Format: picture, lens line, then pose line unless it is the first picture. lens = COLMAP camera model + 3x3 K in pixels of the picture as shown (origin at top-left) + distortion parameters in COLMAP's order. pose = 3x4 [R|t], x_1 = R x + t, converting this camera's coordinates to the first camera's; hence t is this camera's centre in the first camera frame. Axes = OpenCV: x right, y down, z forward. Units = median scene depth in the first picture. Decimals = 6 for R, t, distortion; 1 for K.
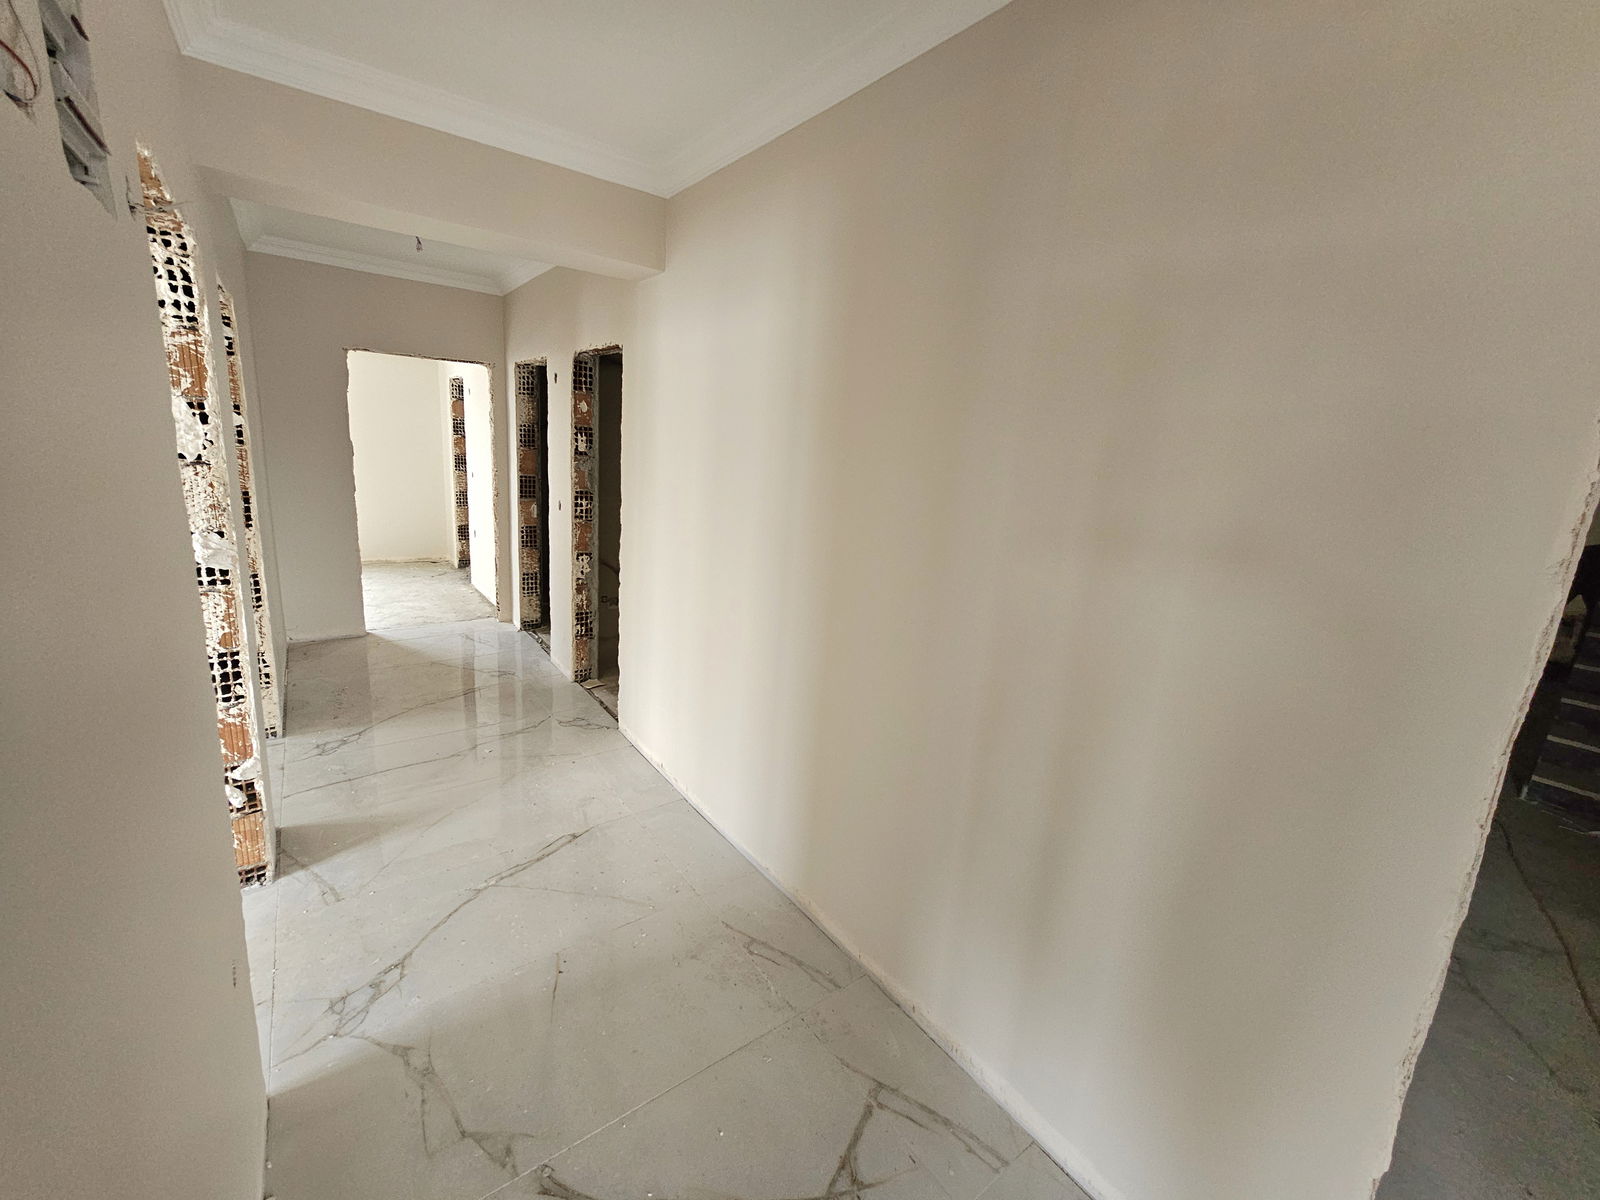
lens RADIAL K [[652.7, 0, 800.9], [0, 652.7, 583.2], [0, 0, 1]] dist [0.001336, 0.000616]
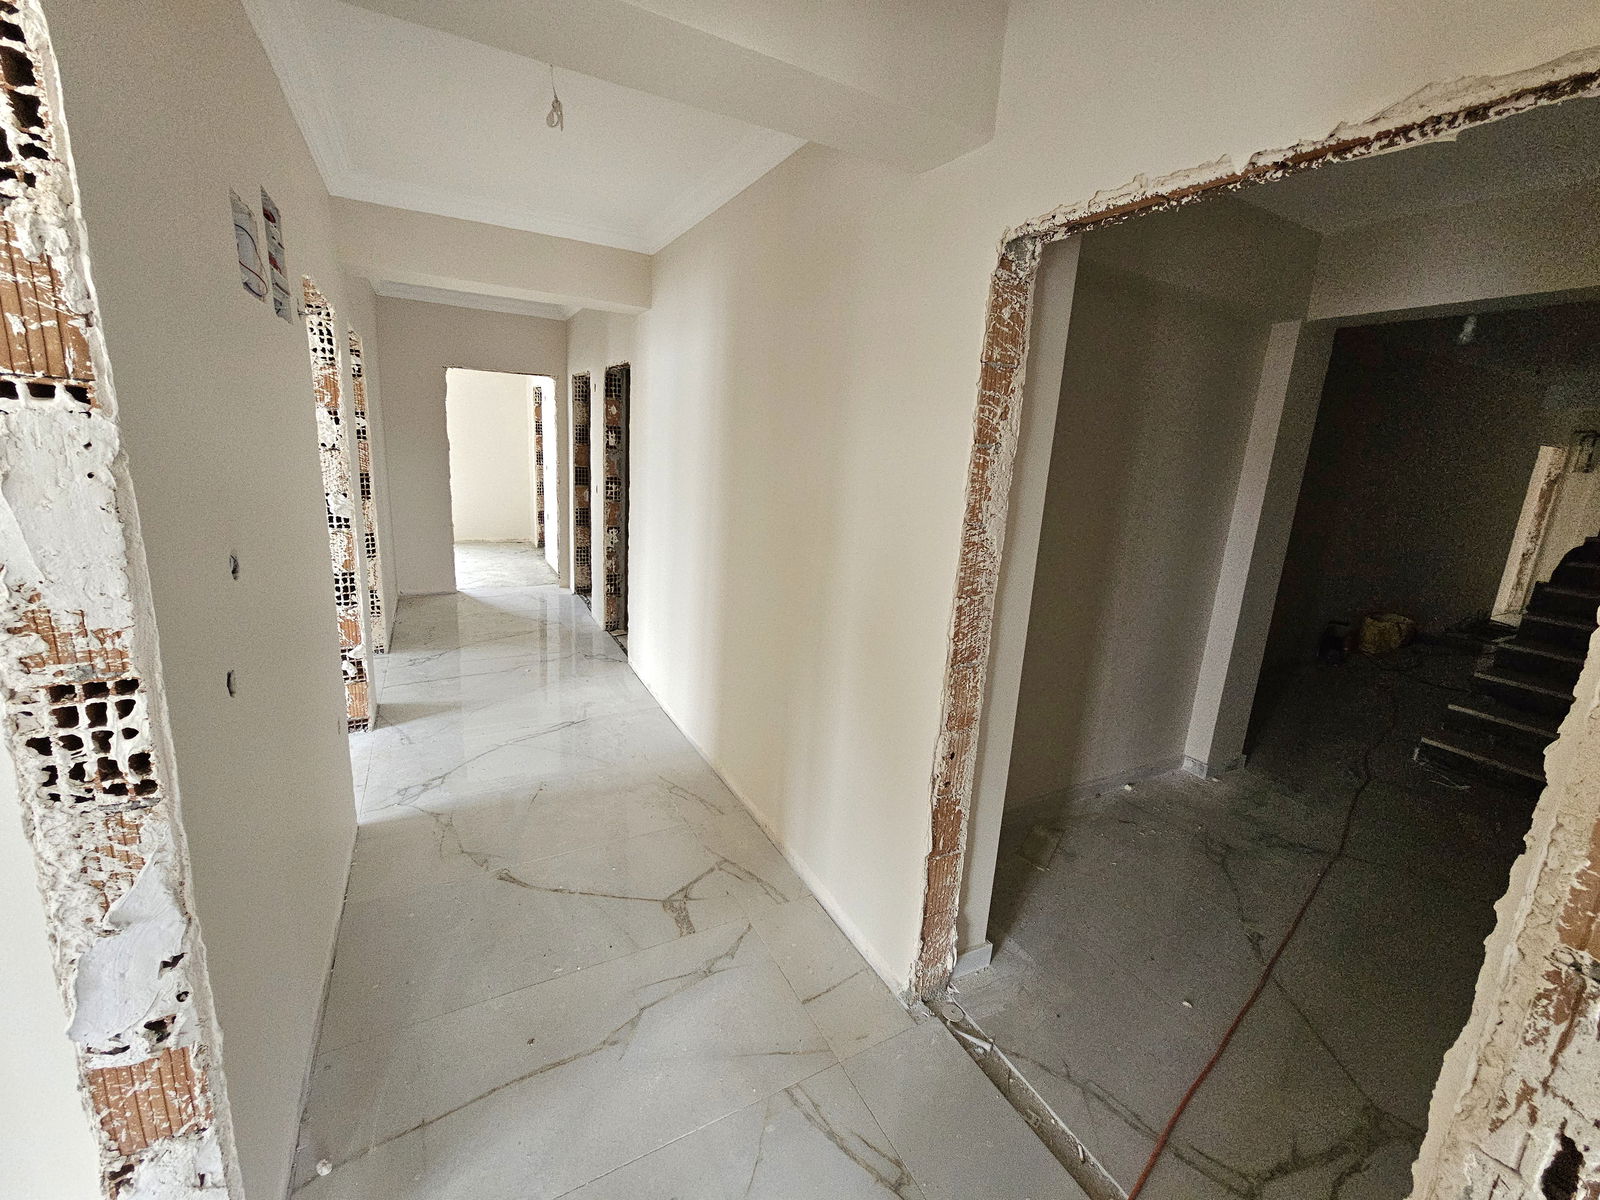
lens RADIAL K [[655.4, 0, 803.4], [0, 655.4, 582.5], [0, 0, 1]] dist [-0.001354, -0.000290]
pose [[0.990527, 0.024927, -0.135034, 0.367551], [-0.025319, 0.999679, -0.001186, 0.095985], [0.134961, 0.004594, 0.990840, -0.356605]]
